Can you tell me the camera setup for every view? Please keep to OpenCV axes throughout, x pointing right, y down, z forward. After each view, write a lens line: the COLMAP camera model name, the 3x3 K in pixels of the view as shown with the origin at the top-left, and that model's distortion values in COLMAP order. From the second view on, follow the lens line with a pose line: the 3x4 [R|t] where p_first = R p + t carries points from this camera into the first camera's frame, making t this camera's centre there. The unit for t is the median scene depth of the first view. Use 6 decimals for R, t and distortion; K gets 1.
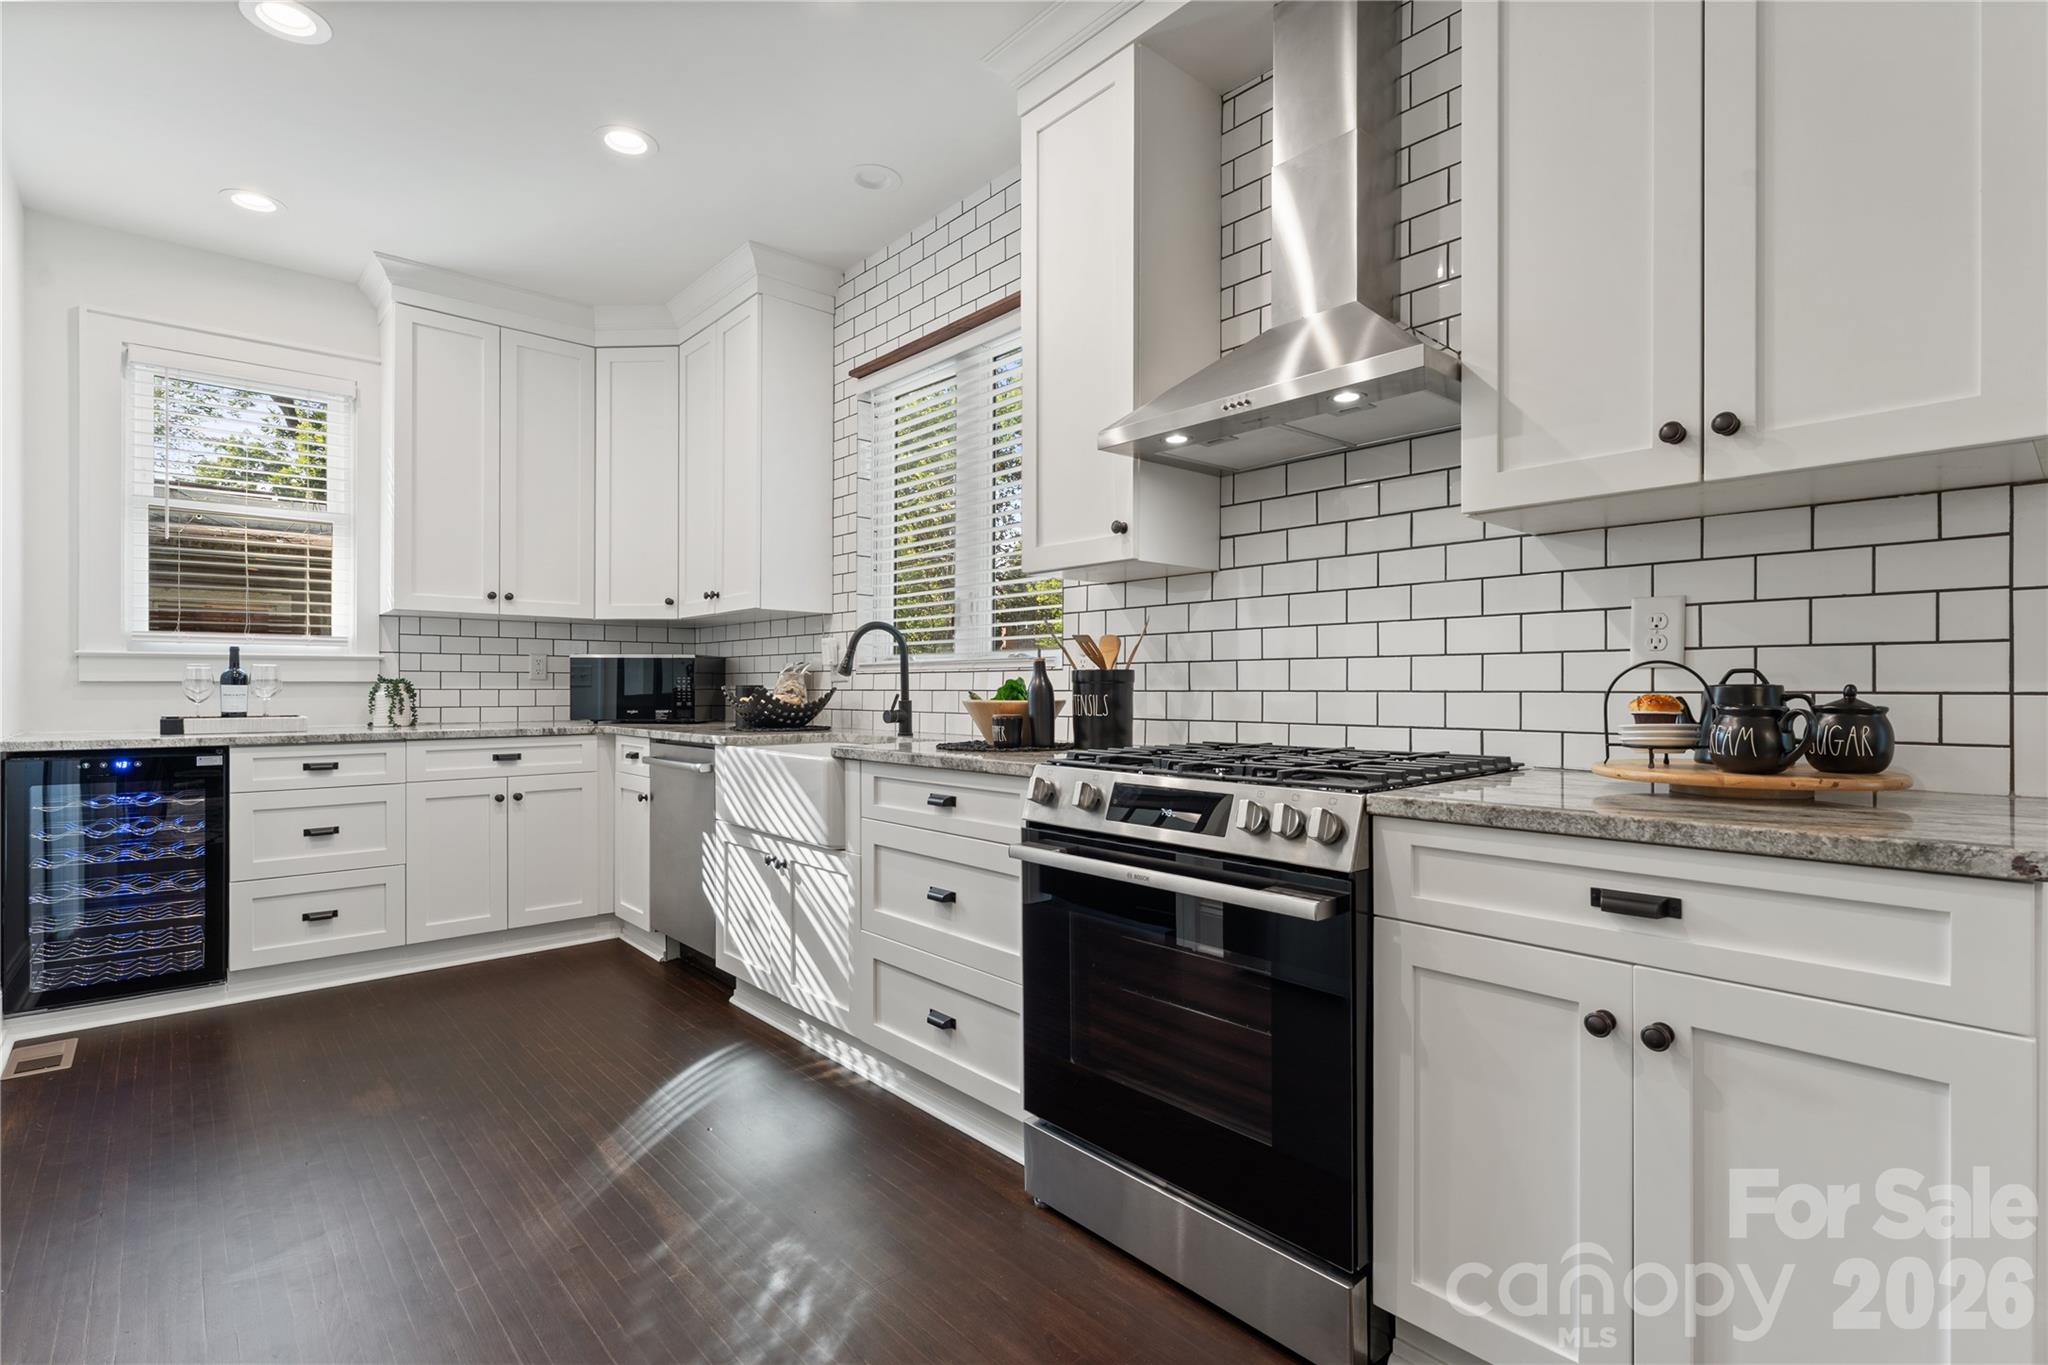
lens RADIAL K [[948.1, 0, 1024.3], [0, 948.1, 689.8], [0, 0, 1]] dist [0.002666, 0.000202]
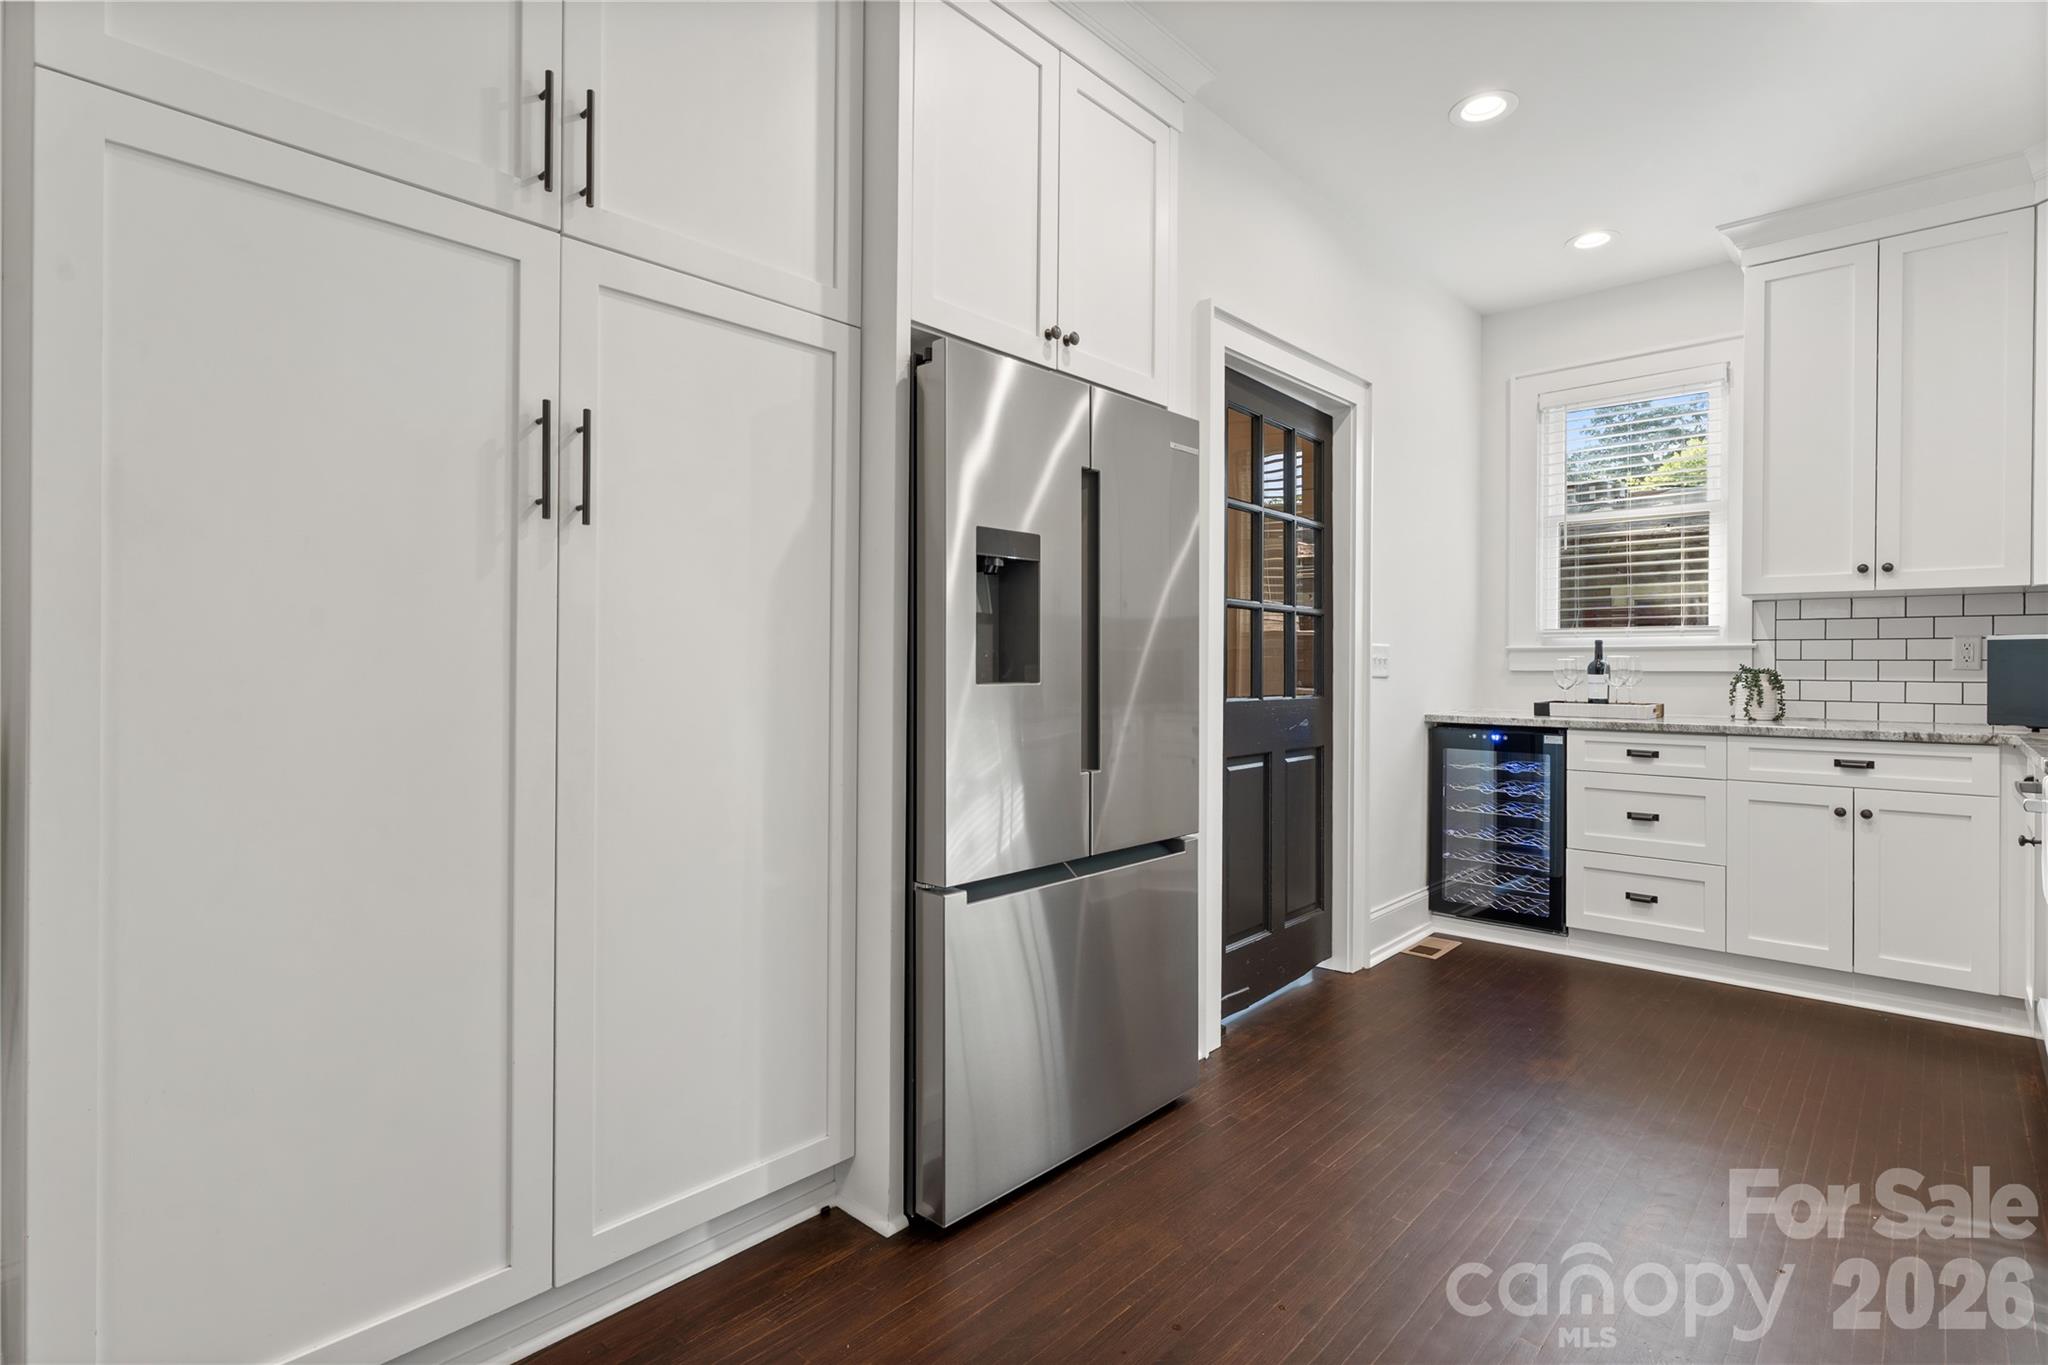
lens RADIAL K [[998.3, 0, 1024.4], [0, 998.3, 667.2], [0, 0, 1]] dist [-0.022477, -0.000226]
pose [[0.089101, -0.001642, -0.996021, 0.241833], [-0.010901, 0.999937, -0.002624, -0.002852], [0.995963, 0.011091, 0.089077, 0.209235]]
